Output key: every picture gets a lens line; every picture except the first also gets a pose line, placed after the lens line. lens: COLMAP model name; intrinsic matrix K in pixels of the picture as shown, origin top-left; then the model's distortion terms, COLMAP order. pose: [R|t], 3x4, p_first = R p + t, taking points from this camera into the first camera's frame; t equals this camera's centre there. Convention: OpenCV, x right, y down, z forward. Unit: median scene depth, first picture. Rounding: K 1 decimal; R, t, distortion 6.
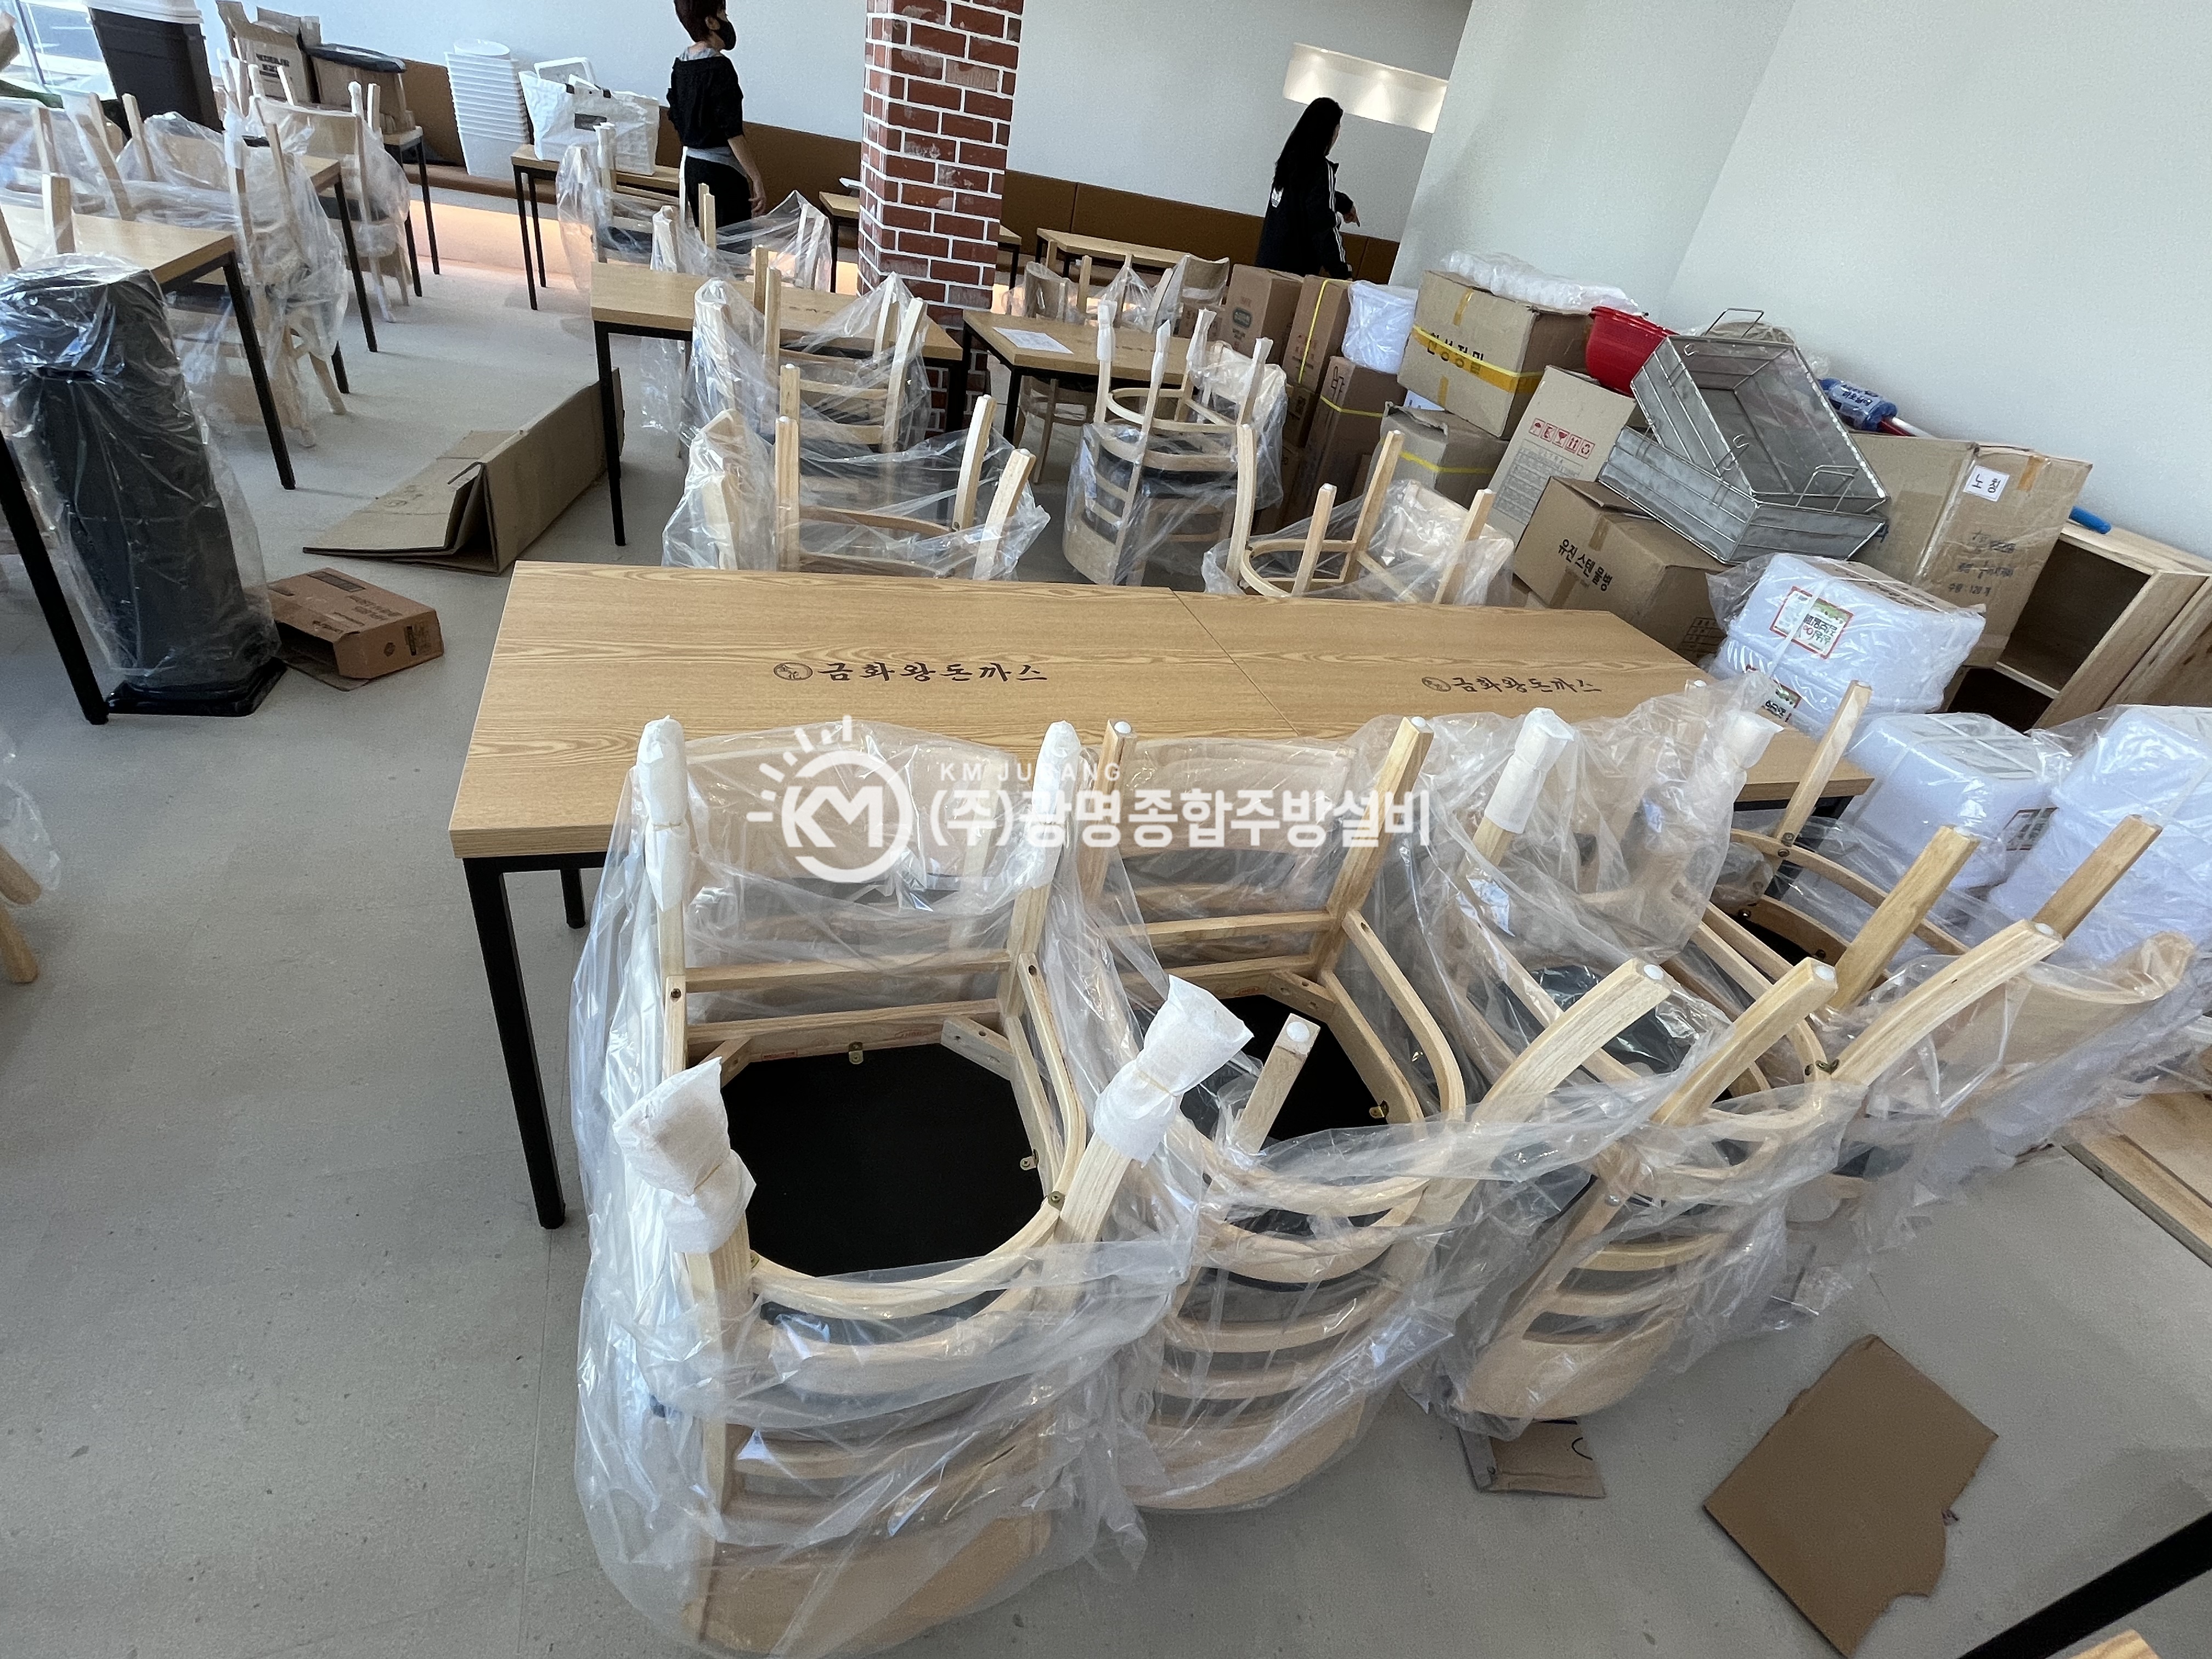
lens RADIAL K [[1048.2, 0, 1109.7], [0, 1048.2, 826.8], [0, 0, 1]] dist [-0.005065, 0.000171]
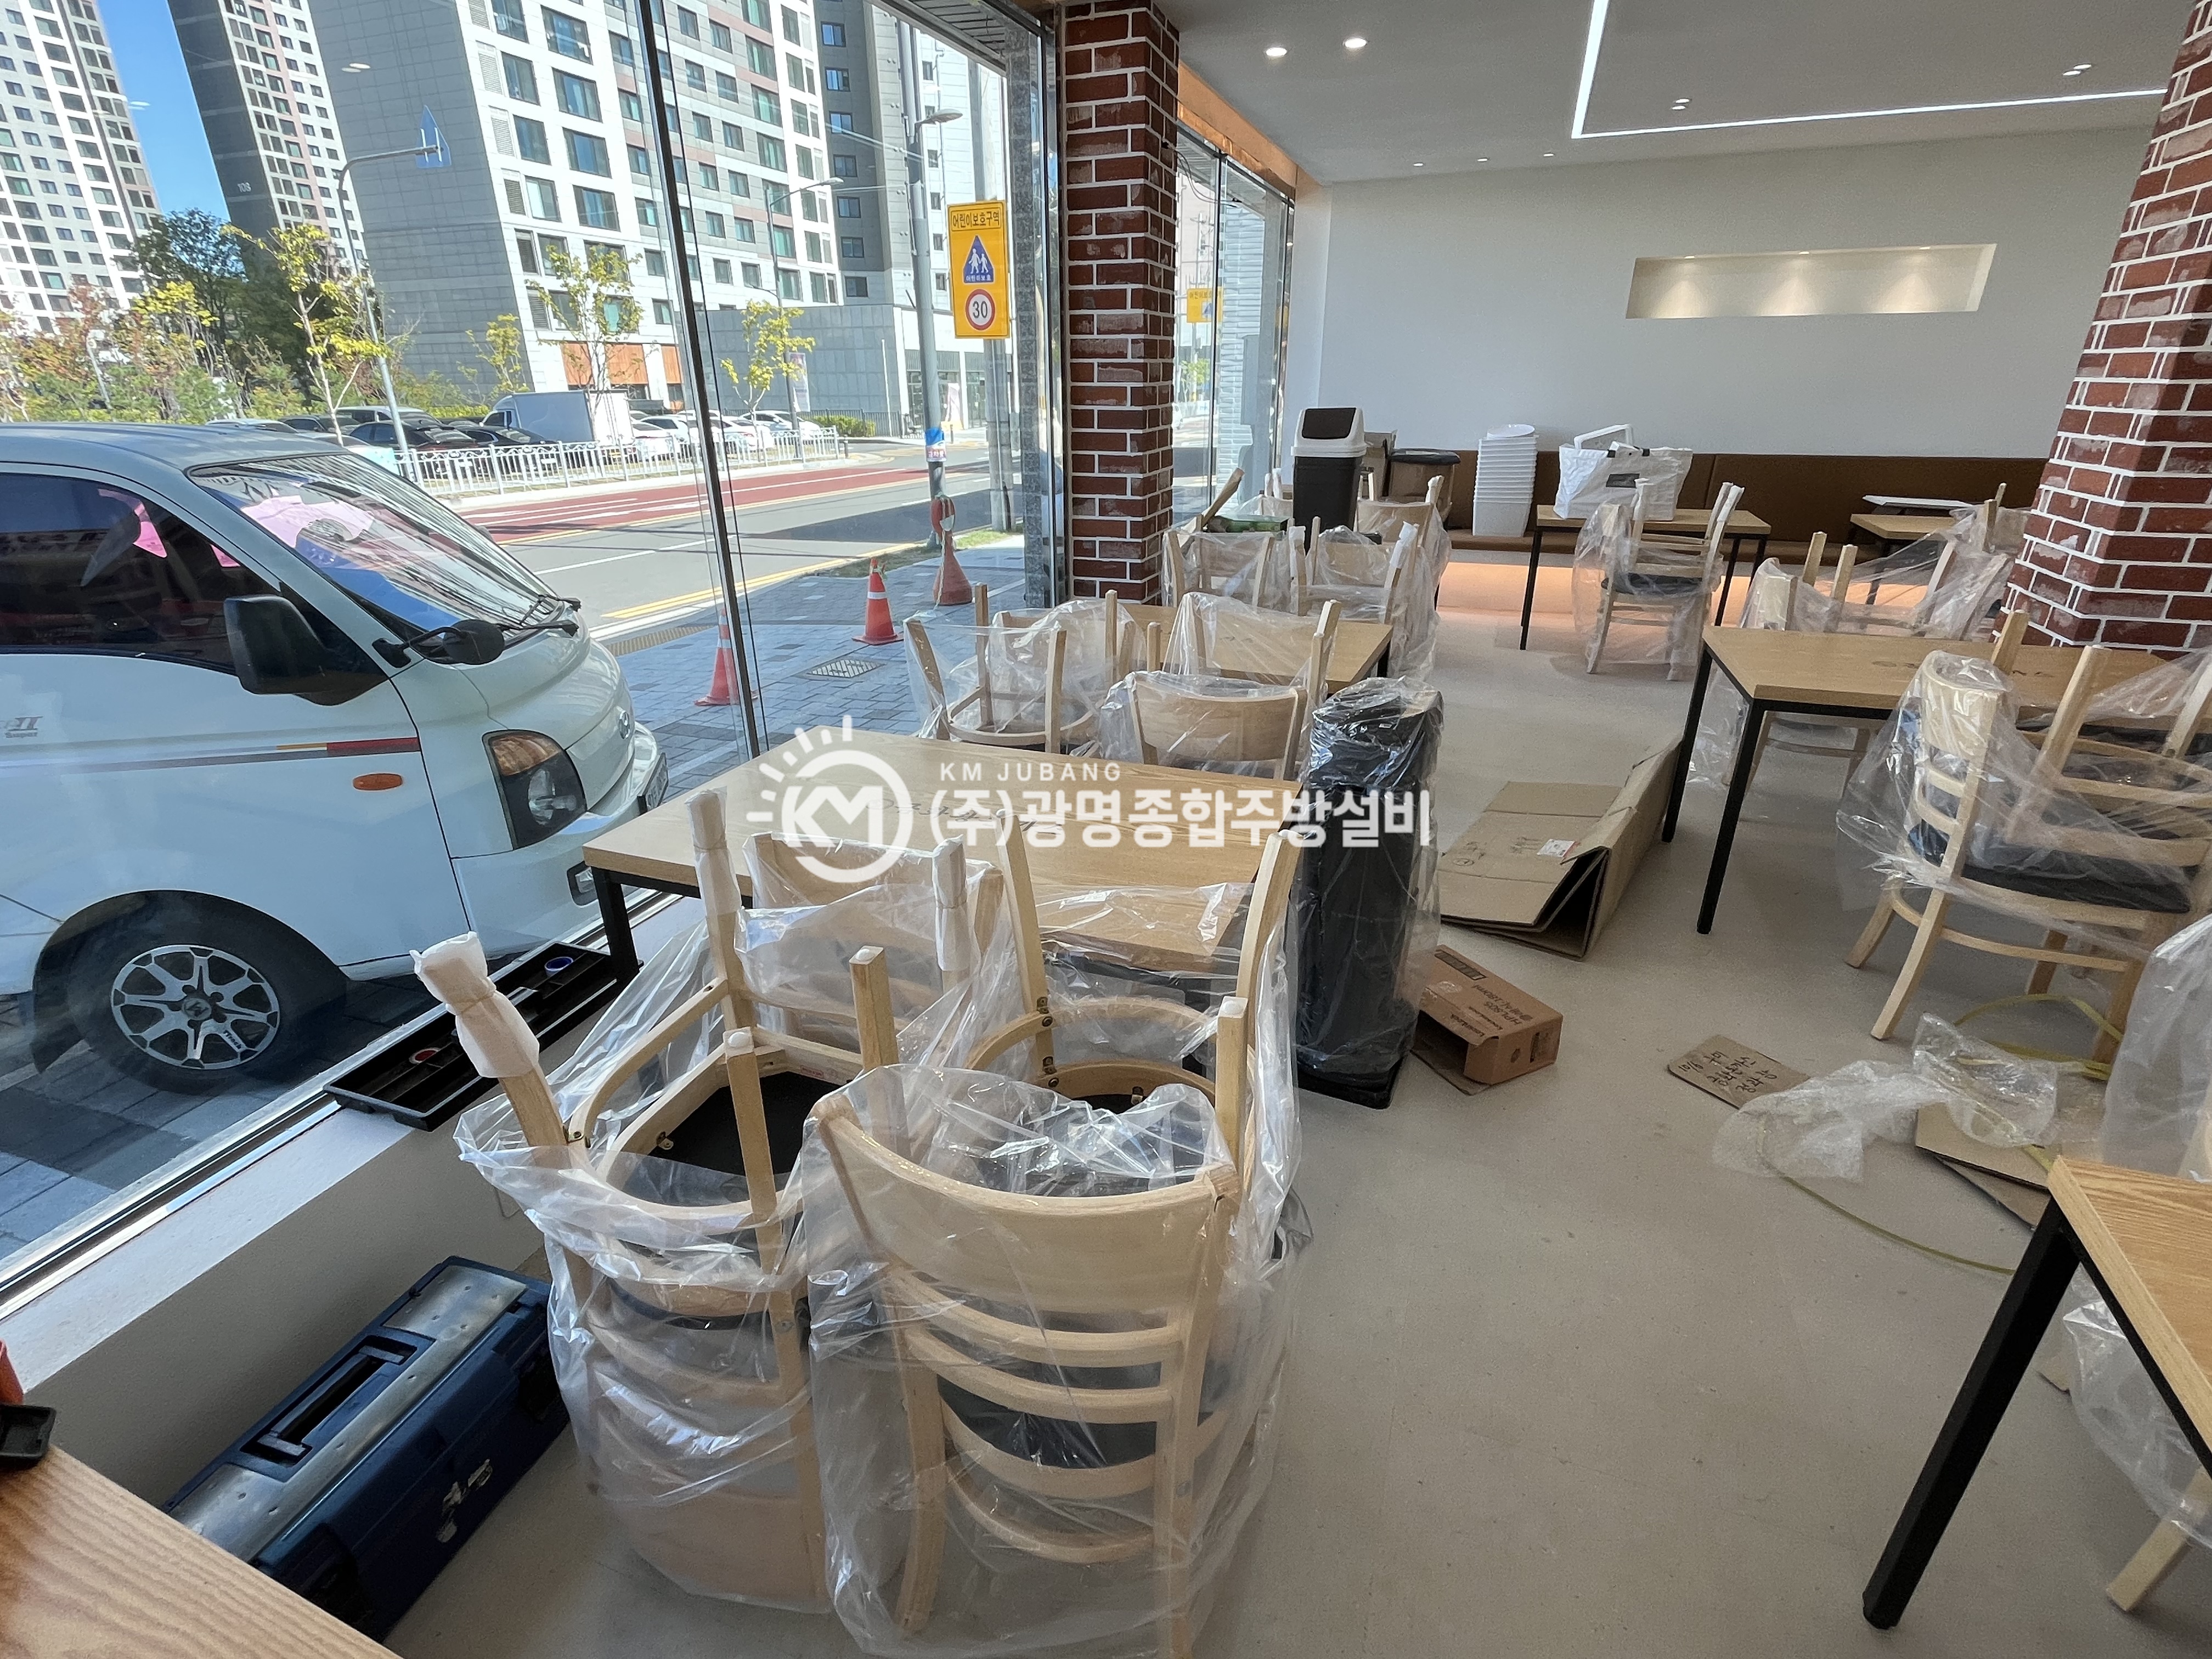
lens RADIAL K [[1048.2, 0, 1099.0], [0, 1048.2, 829.1], [0, 0, 1]] dist [-0.005065, 0.000171]
pose [[0.750054, 0.083815, -0.656044, -0.238139], [-0.246145, 0.956057, -0.159273, -0.077475], [0.613866, 0.280945, 0.737725, 0.034707]]
